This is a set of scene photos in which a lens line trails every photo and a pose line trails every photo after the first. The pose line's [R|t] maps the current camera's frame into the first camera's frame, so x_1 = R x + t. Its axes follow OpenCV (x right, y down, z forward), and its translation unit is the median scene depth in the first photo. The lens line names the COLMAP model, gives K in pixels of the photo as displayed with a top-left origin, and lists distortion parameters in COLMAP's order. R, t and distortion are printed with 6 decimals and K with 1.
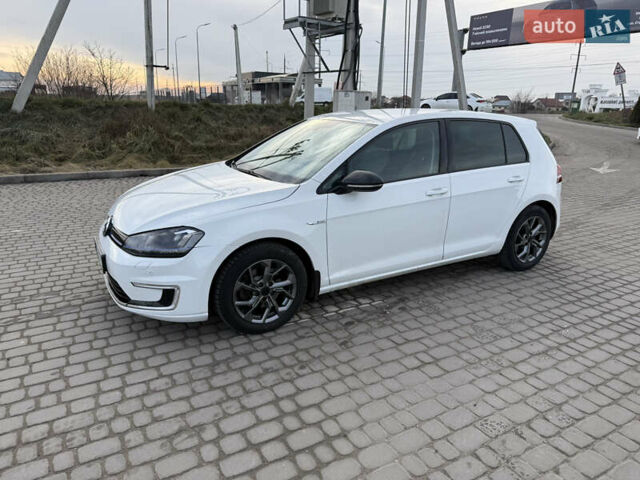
lens RADIAL K [[447.5, 0, 323.2], [0, 447.5, 241.4], [0, 0, 1]] dist [0.075755, -0.111893]
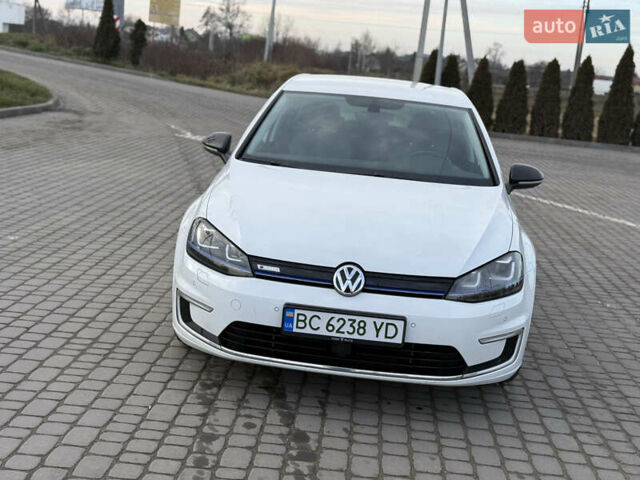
lens RADIAL K [[880.7, 0, 318.6], [0, 880.7, 265.6], [0, 0, 1]] dist [0.237549, -0.603122]
pose [[0.564393, -0.151768, 0.811435, -1.405104], [0.156159, 0.984836, 0.075584, -0.142827], [-0.810601, 0.084053, 0.579535, 0.314230]]
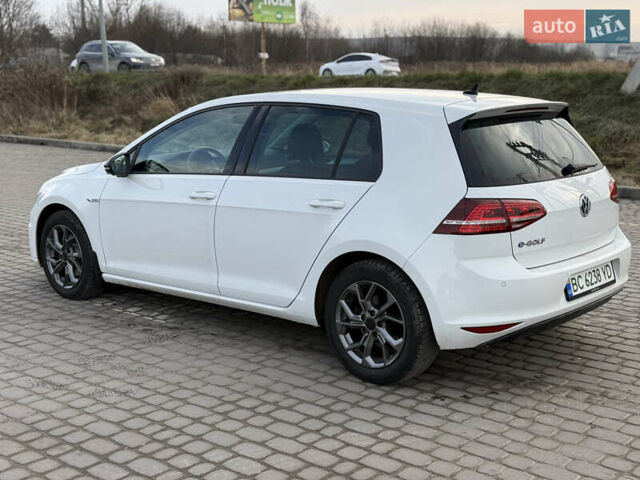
lens RADIAL K [[888.3, 0, 313.0], [0, 888.3, 238.3], [0, 0, 1]] dist [0.141172, -0.119054]
pose [[0.317785, 0.150086, -0.936209, 1.783319], [-0.261635, 0.962938, 0.065562, -0.194602], [0.911351, 0.224110, 0.345274, 0.695739]]
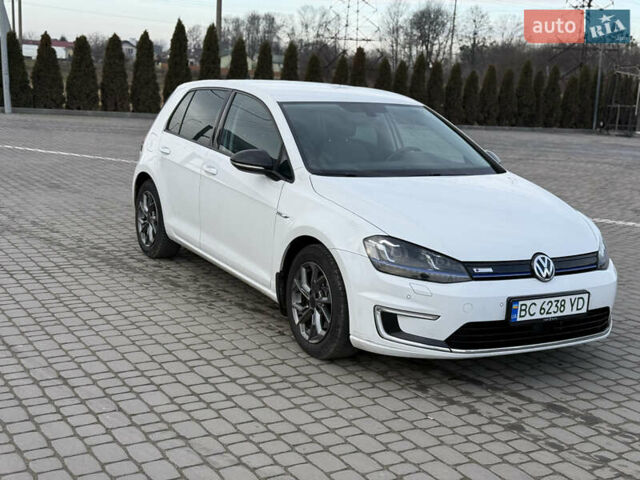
lens RADIAL K [[888.3, 0, 313.0], [0, 888.3, 238.3], [0, 0, 1]] dist [0.141172, -0.119054]
pose [[-0.002305, -0.206805, 0.978380, -1.778078], [0.236581, 0.950495, 0.201468, -0.432099], [-0.971609, 0.231931, 0.046735, 1.217040]]
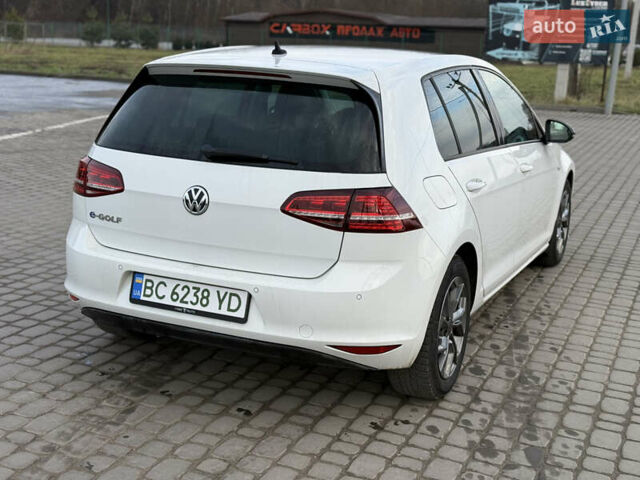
lens RADIAL K [[888.3, 0, 313.0], [0, 888.3, 238.3], [0, 0, 1]] dist [0.141172, -0.119054]
pose [[-0.811789, 0.079355, -0.578533, 1.126361], [-0.219642, 0.876477, 0.428422, -0.694698], [0.541069, 0.474858, -0.694085, 2.339270]]
